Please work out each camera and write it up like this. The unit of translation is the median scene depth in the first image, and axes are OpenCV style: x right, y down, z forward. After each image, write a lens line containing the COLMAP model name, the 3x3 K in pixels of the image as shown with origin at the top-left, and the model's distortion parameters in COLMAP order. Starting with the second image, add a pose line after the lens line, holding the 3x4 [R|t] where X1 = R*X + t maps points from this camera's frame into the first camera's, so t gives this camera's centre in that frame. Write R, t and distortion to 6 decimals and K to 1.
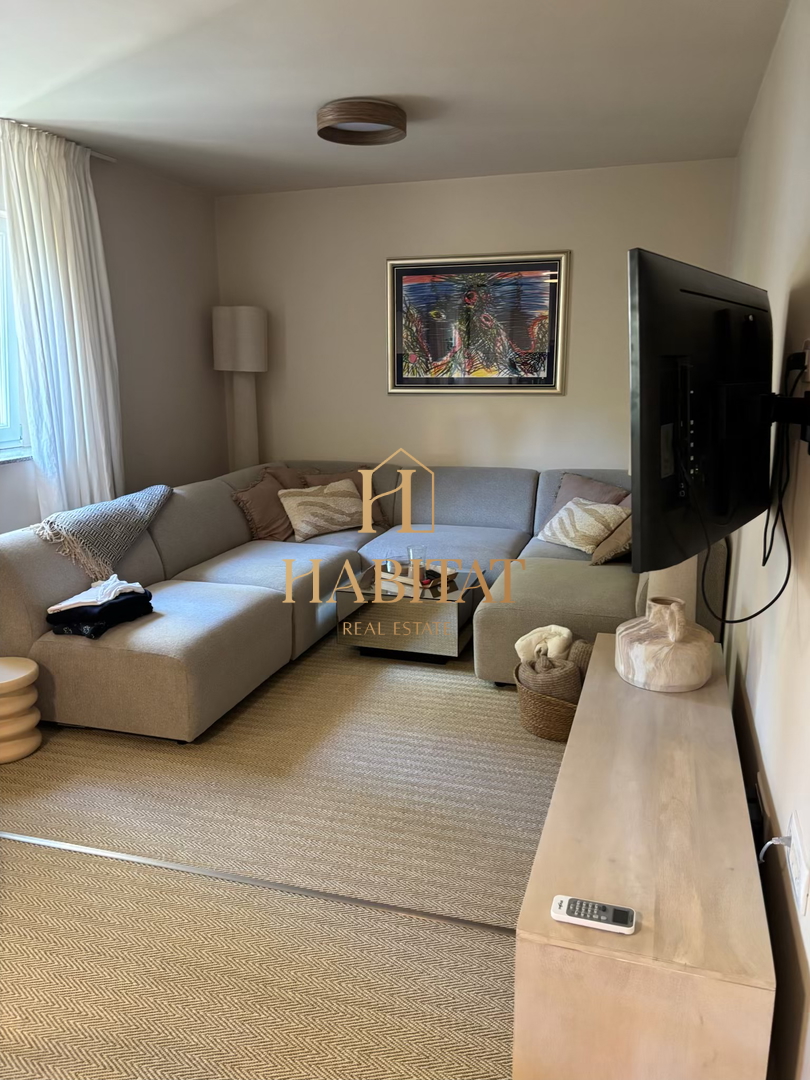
lens RADIAL K [[820.6, 0, 402.9], [0, 820.6, 547.0], [0, 0, 1]] dist [0.041133, -0.050312]
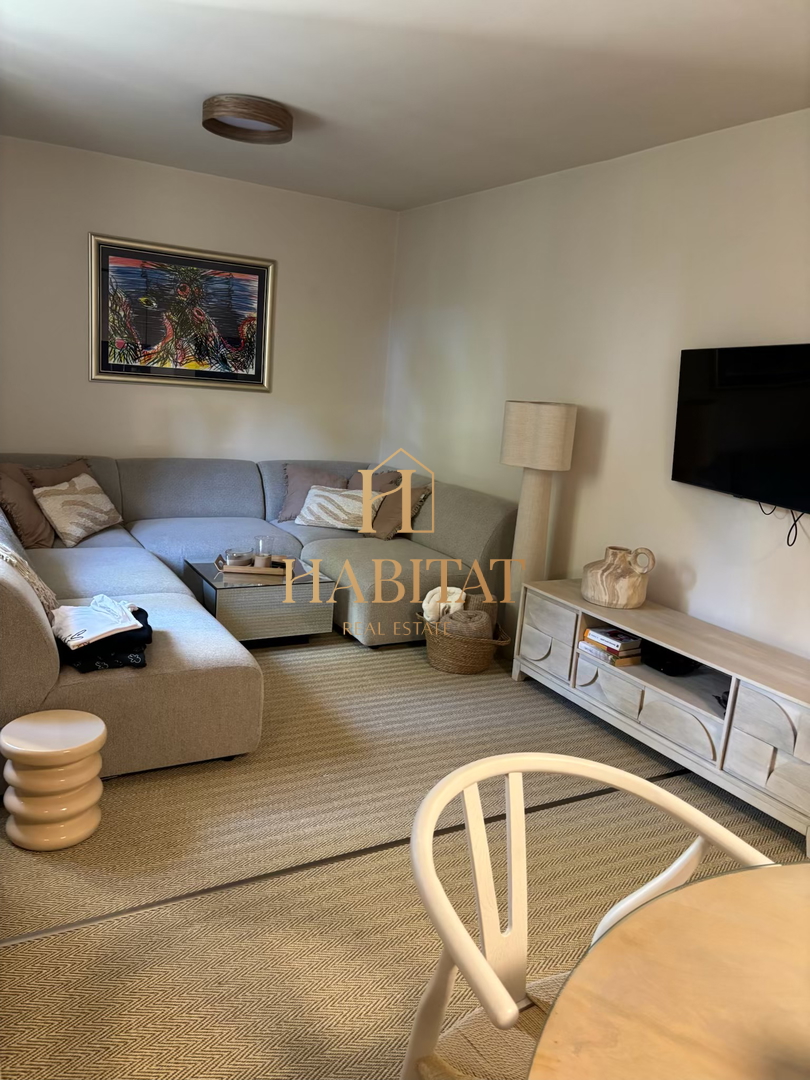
lens RADIAL K [[820.6, 0, 400.5], [0, 820.6, 541.4], [0, 0, 1]] dist [0.041133, -0.050312]
pose [[0.680491, -0.087862, 0.727470, -0.496493], [0.079938, 0.995761, 0.045491, -0.022647], [-0.728383, 0.027196, 0.684630, 0.129885]]
